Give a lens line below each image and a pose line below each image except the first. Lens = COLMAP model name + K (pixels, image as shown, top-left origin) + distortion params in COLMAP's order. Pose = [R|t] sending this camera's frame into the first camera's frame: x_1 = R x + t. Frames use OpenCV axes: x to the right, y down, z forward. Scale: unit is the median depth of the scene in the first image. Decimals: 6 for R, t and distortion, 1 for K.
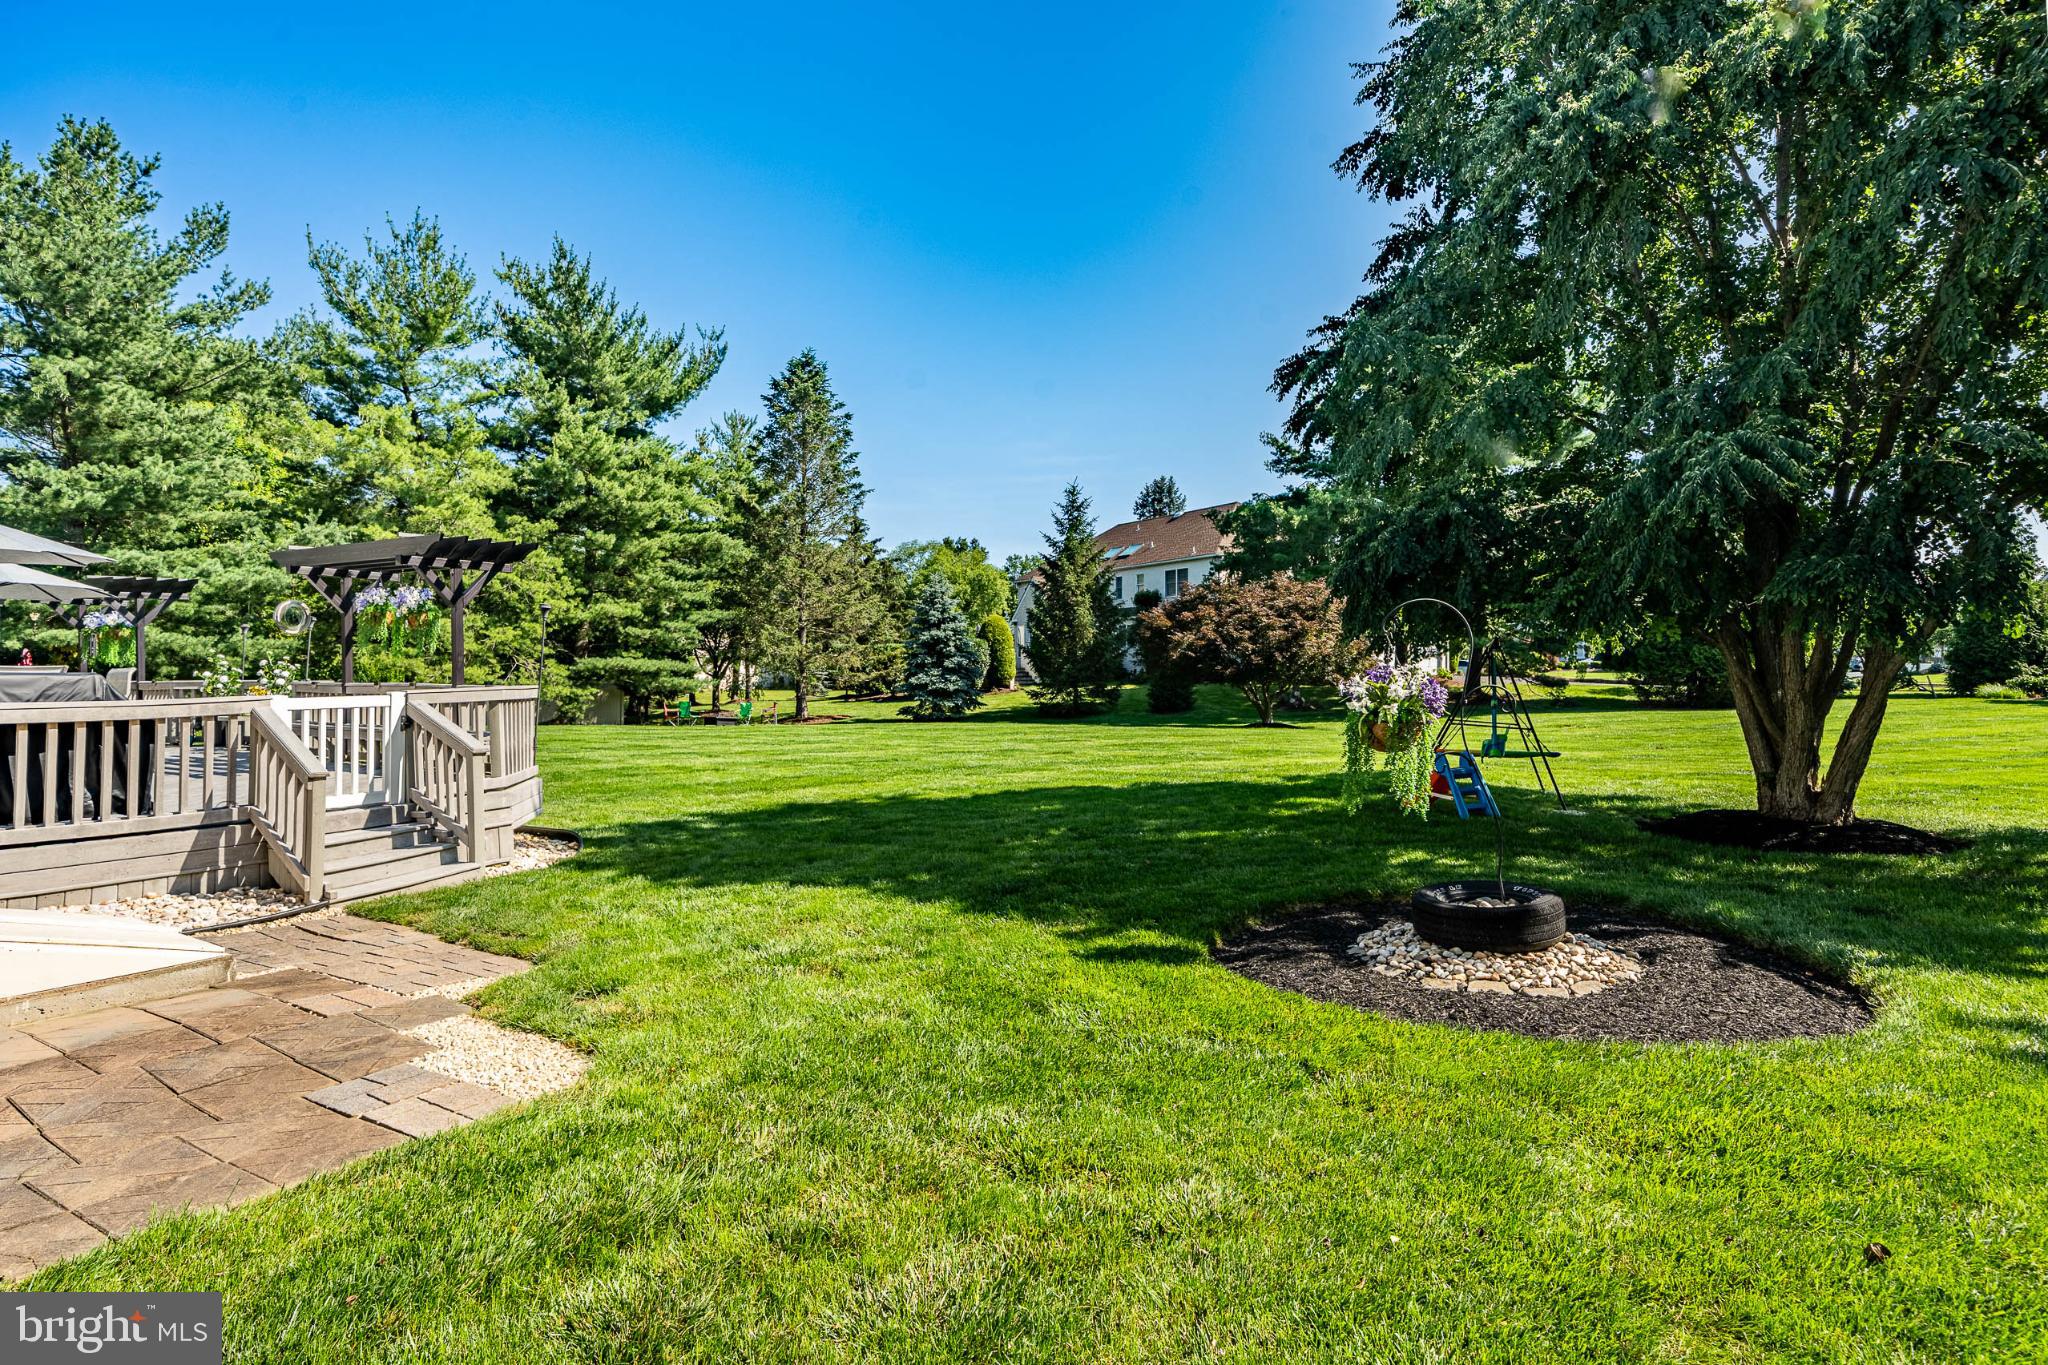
lens RADIAL K [[1089.0, 0, 1013.5], [0, 1089.0, 683.3], [0, 0, 1]] dist [-0.006554, -0.001342]
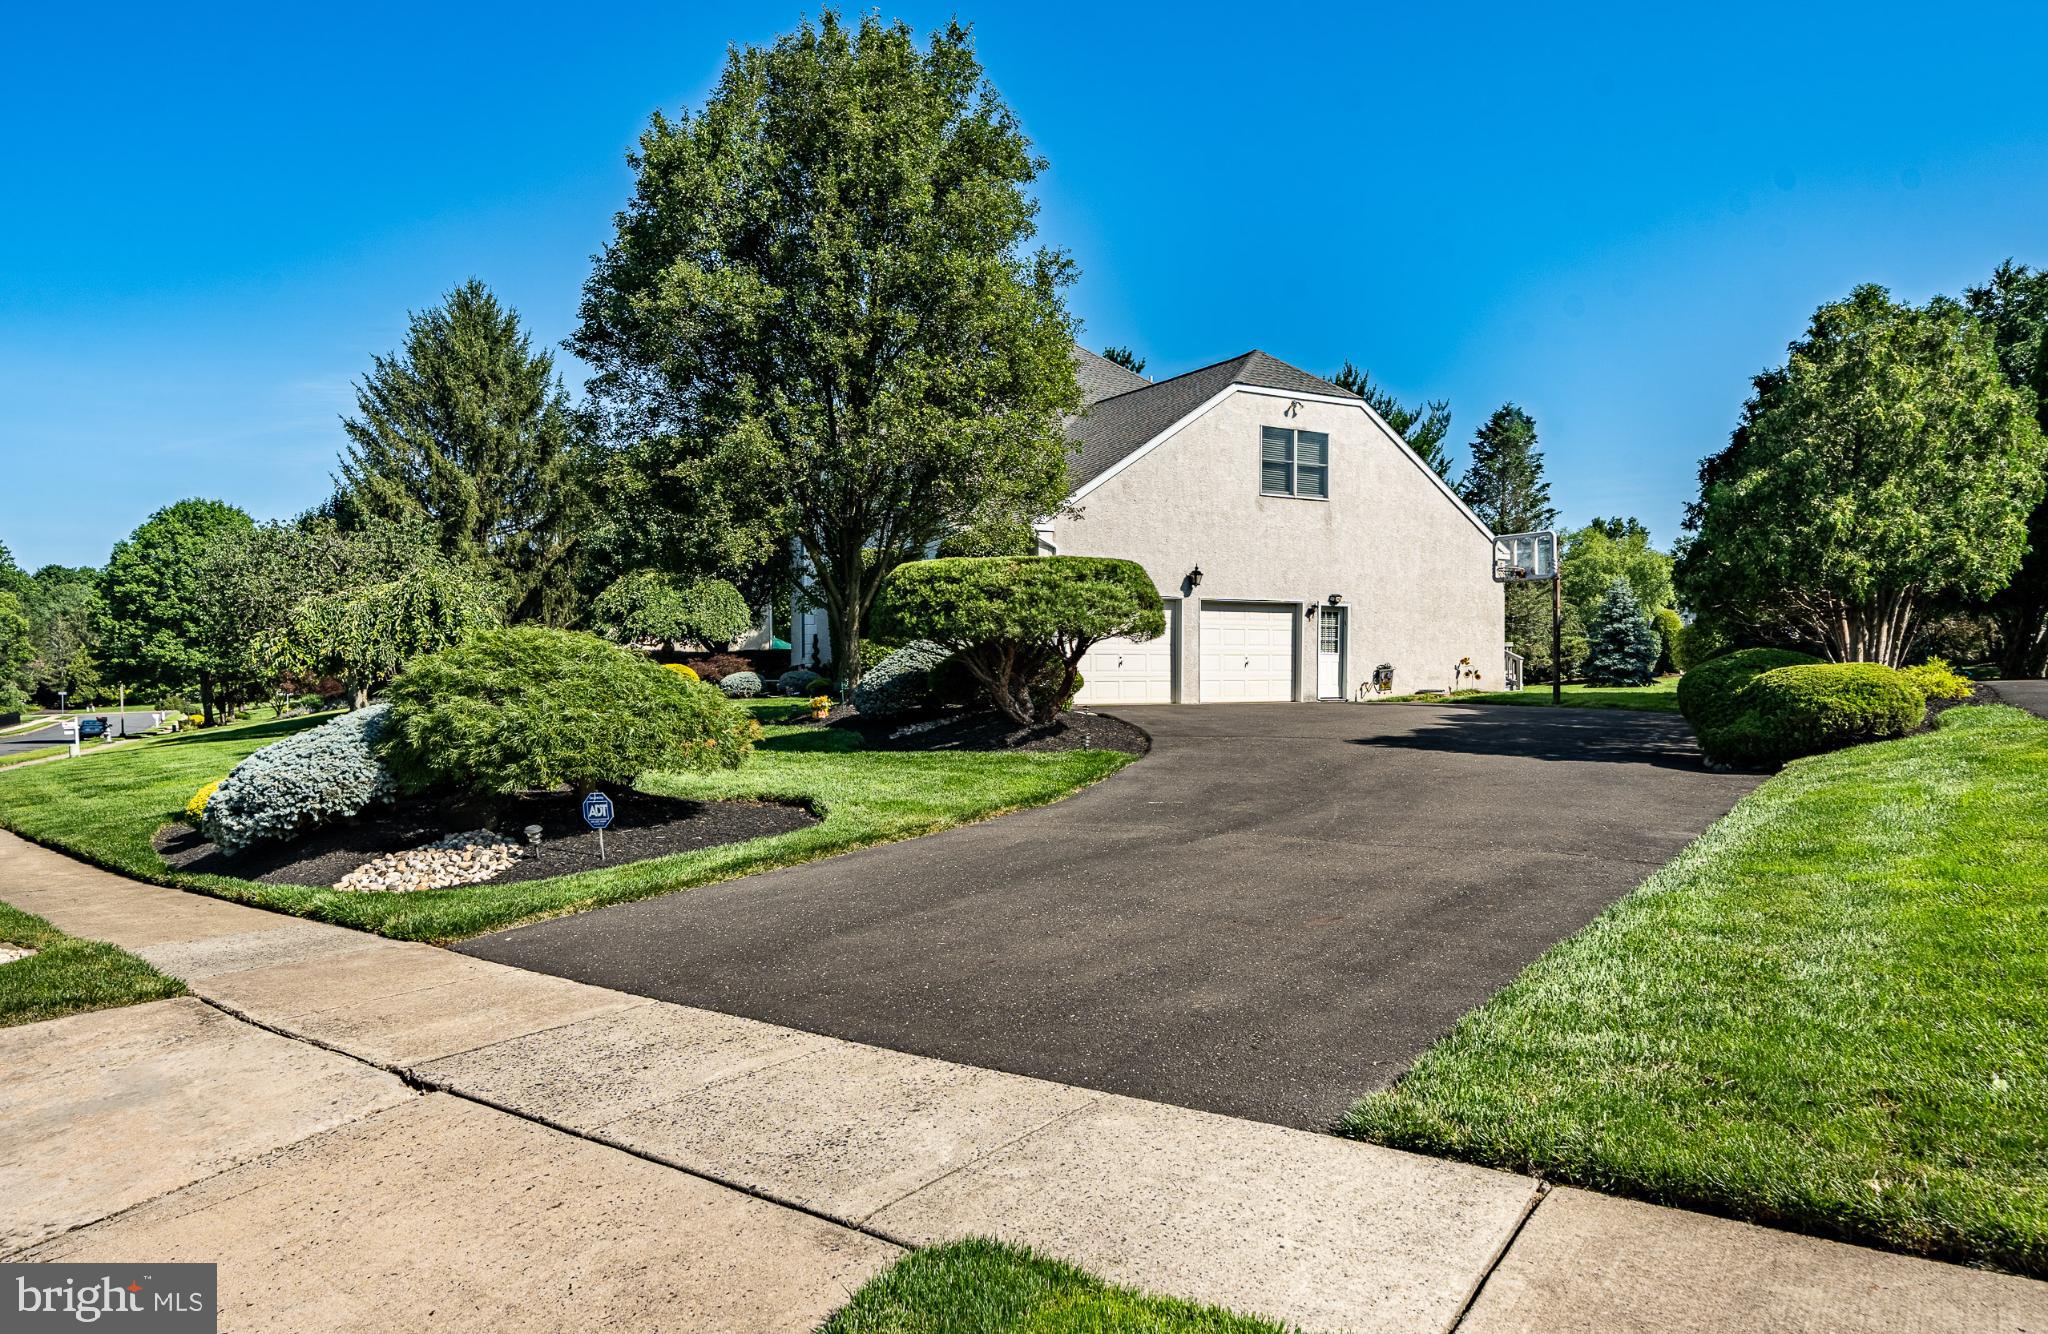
lens RADIAL K [[1298.8, 0, 1065.2], [0, 1298.8, 732.5], [0, 0, 1]] dist [-0.002882, -0.002259]
pose [[0.903933, 0.011226, -0.427527, -0.006112], [0.001007, 0.999597, 0.028375, 0.037471], [0.427673, -0.026080, 0.903557, -0.699371]]
